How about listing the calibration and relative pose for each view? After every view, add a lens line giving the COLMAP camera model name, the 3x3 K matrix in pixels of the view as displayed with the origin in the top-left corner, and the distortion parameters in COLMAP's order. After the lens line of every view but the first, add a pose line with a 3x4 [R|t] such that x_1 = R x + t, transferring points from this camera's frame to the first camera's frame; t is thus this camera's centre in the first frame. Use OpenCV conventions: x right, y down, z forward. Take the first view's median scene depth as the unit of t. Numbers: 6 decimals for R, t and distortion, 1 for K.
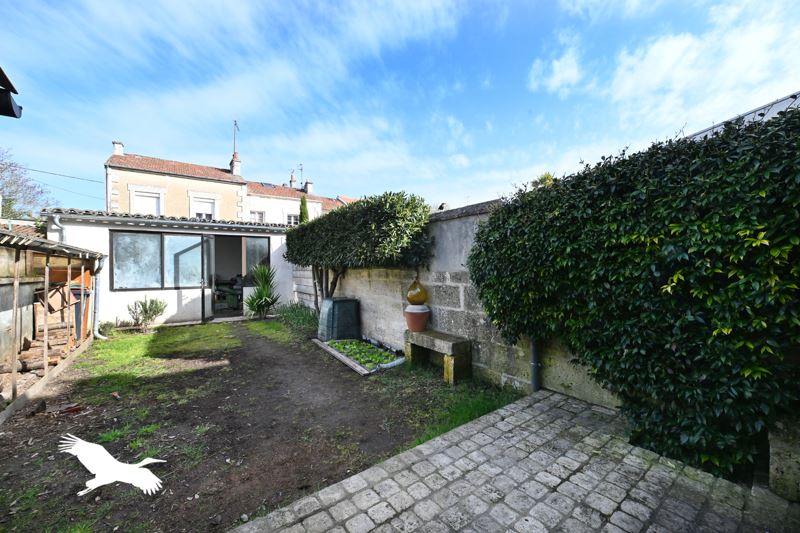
lens RADIAL K [[317.8, 0, 398.5], [0, 317.8, 265.4], [0, 0, 1]] dist [0.001268, 0.000009]
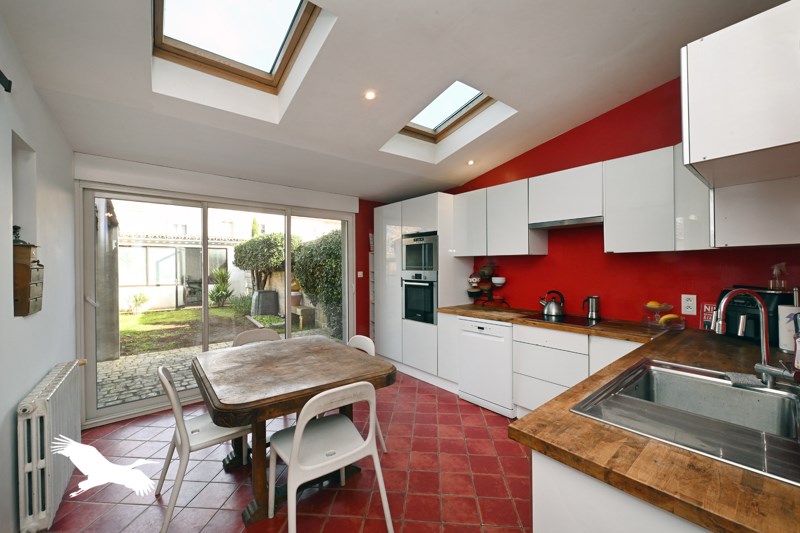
lens RADIAL K [[317.8, 0, 402.8], [0, 317.8, 267.2], [0, 0, 1]] dist [0.001268, 0.000009]
pose [[0.998575, -0.003554, 0.053255, 0.314618], [0.003282, 0.999981, 0.005185, -0.013592], [-0.053273, -0.005003, 0.998567, -0.466457]]
